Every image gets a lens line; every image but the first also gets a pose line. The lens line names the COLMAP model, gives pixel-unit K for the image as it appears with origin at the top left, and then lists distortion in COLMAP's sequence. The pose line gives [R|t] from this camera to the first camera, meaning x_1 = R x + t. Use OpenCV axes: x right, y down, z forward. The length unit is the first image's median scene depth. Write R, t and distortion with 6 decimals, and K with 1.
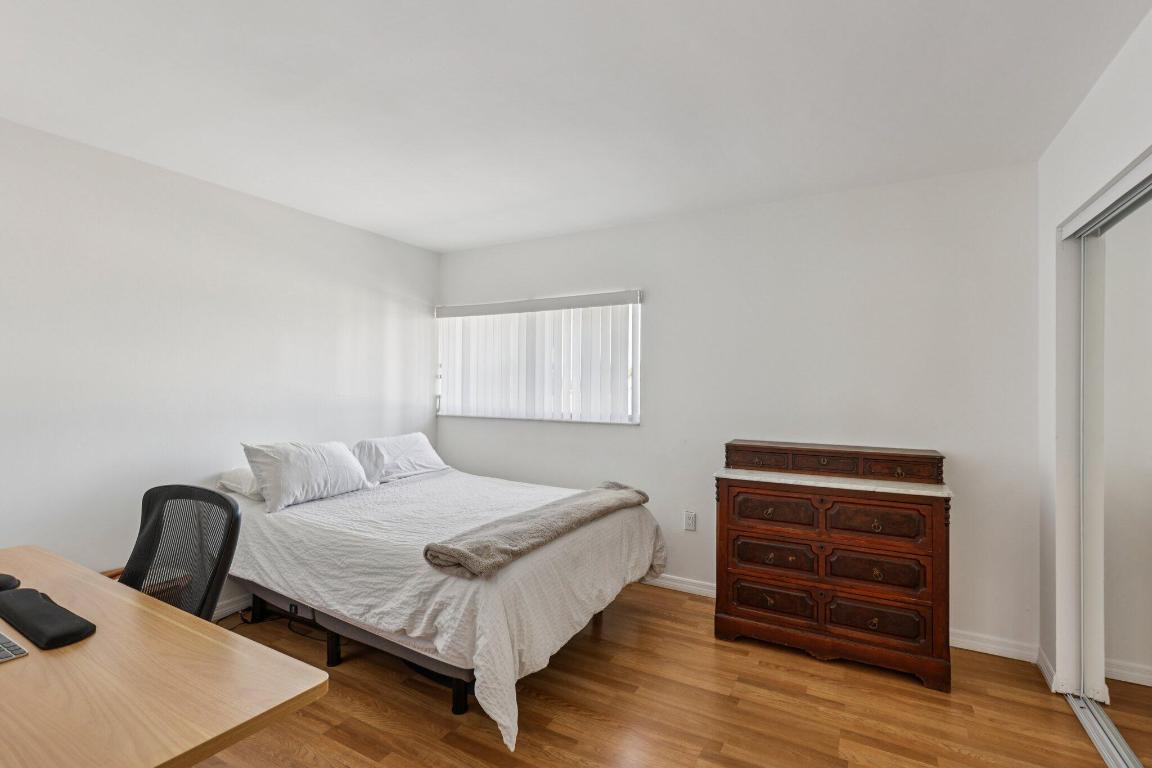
lens RADIAL K [[511.1, 0, 578.8], [0, 511.1, 381.4], [0, 0, 1]] dist [-0.001154, 0.000982]
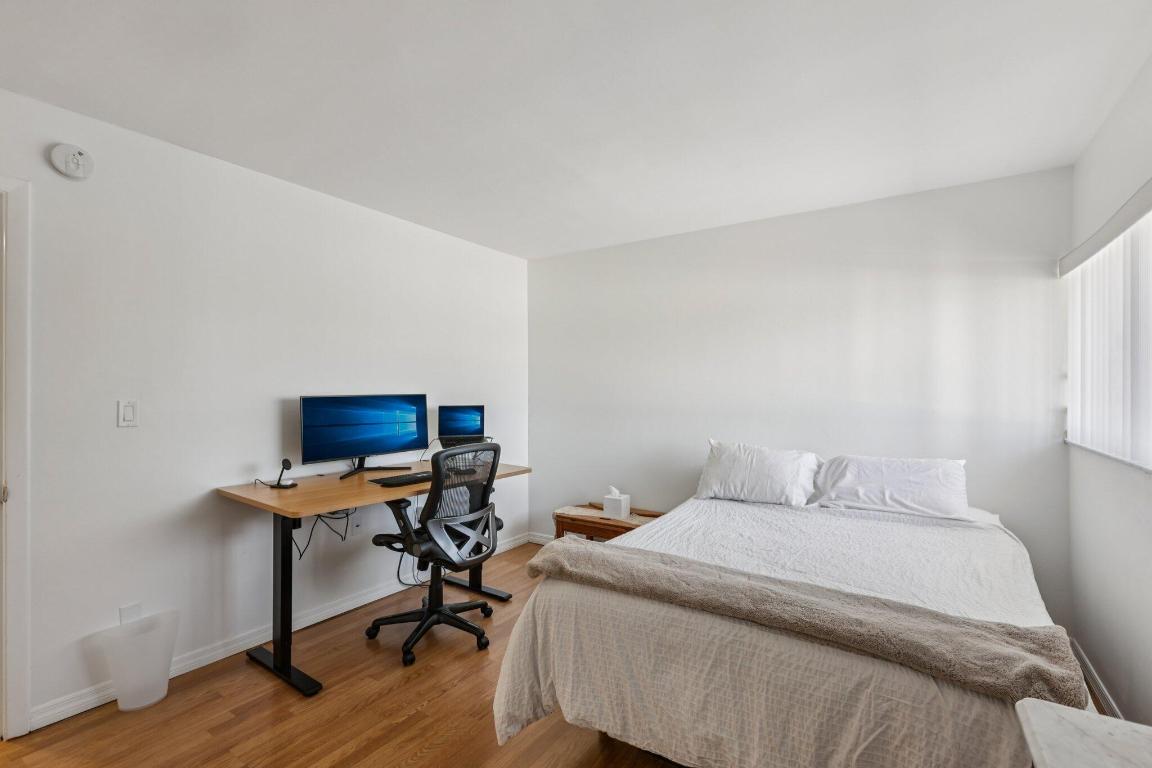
lens RADIAL K [[511.1, 0, 580.8], [0, 511.1, 389.0], [0, 0, 1]] dist [-0.001154, 0.000982]
pose [[-0.088777, -0.014027, -0.995953, 0.522016], [0.005935, 0.999876, -0.014611, 0.016125], [0.996034, -0.007208, -0.088683, 0.724717]]
